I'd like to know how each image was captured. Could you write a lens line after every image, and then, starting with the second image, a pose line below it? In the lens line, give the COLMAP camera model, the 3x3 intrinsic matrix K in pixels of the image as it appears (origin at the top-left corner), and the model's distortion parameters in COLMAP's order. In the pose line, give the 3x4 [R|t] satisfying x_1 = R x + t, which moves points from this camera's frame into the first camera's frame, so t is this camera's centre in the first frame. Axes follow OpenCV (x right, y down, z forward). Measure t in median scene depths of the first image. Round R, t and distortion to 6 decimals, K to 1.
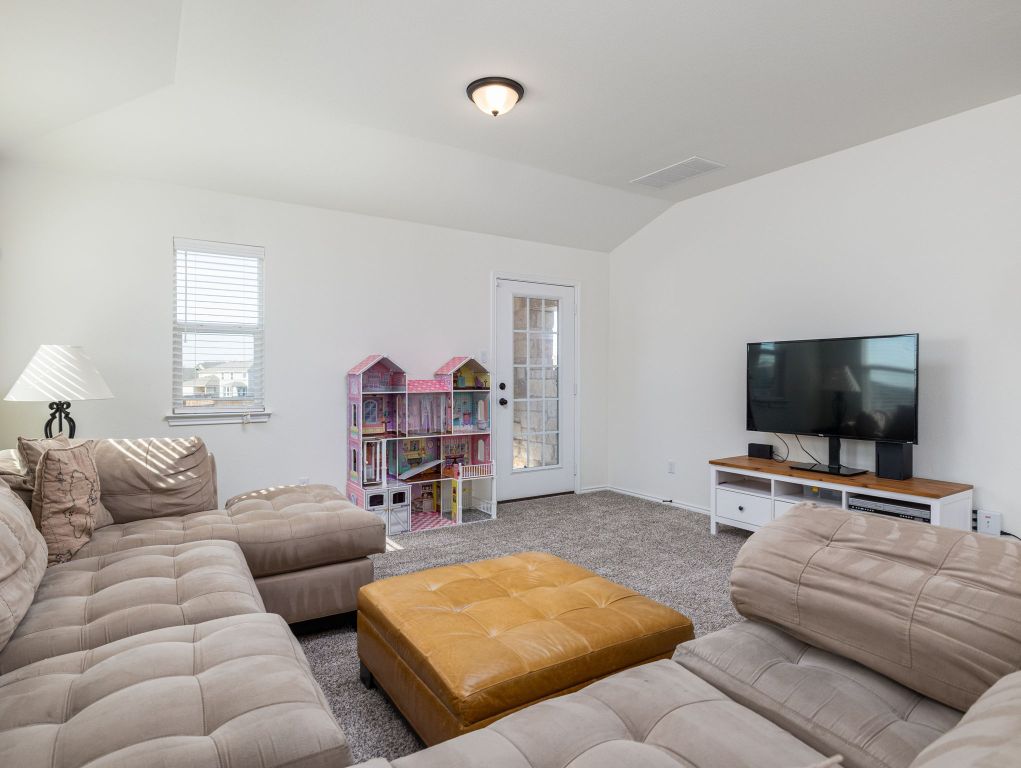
lens RADIAL K [[583.3, 0, 511.7], [0, 583.3, 382.9], [0, 0, 1]] dist [-0.003908, -0.000451]
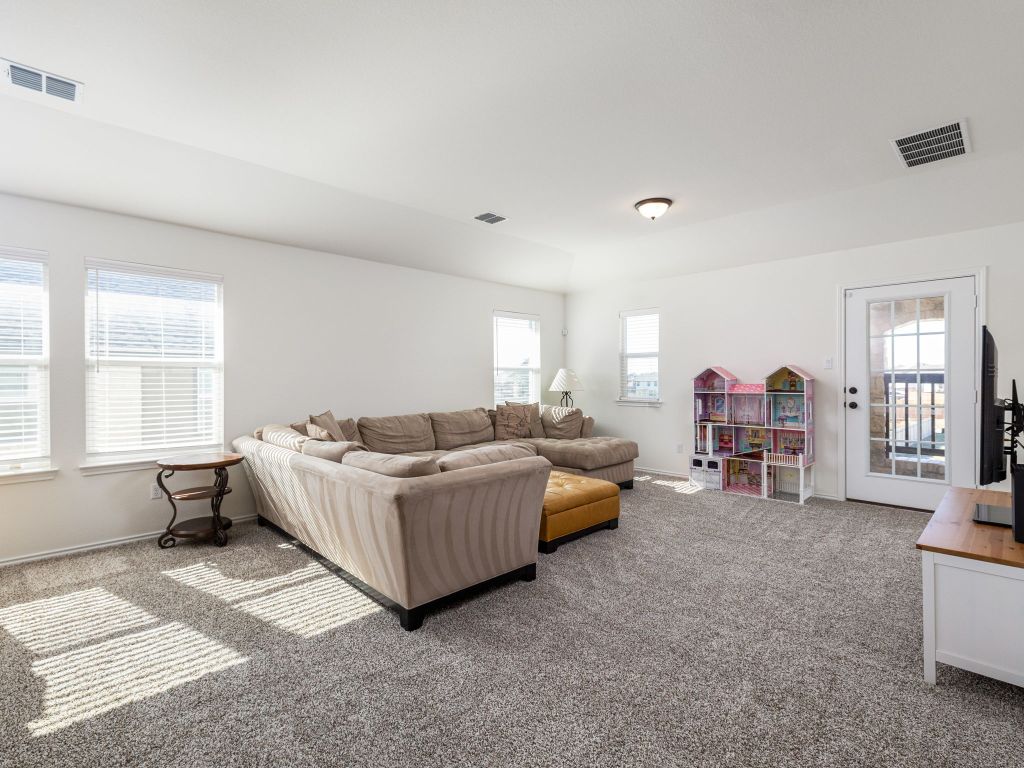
lens RADIAL K [[498.4, 0, 508.5], [0, 498.4, 372.9], [0, 0, 1]] dist [0.006878, -0.000970]
pose [[0.196883, -0.011922, -0.980355, 0.873715], [-0.008266, 0.999870, -0.013819, -0.010143], [0.980392, 0.010824, 0.196759, 0.240126]]
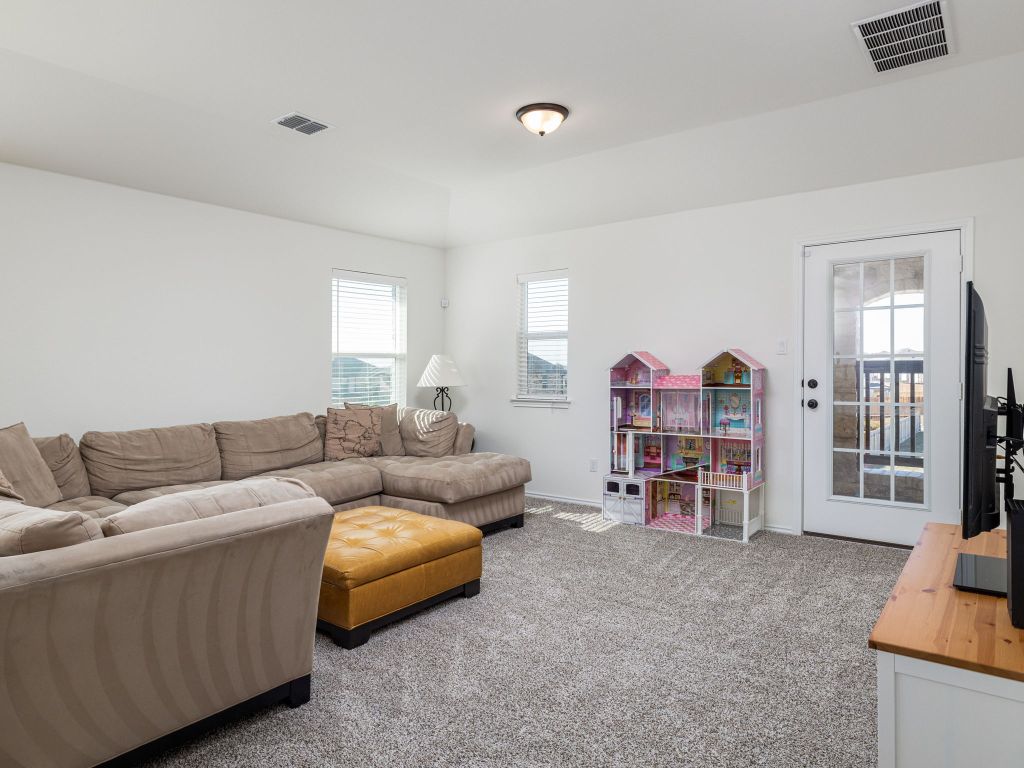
lens RADIAL K [[644.0, 0, 511.0], [0, 644.0, 365.7], [0, 0, 1]] dist [0.002688, 0.000298]
pose [[0.331085, -0.006243, -0.943580, 0.767855], [-0.004720, 0.999955, -0.008272, -0.011165], [0.943589, 0.007192, 0.331040, 0.392138]]
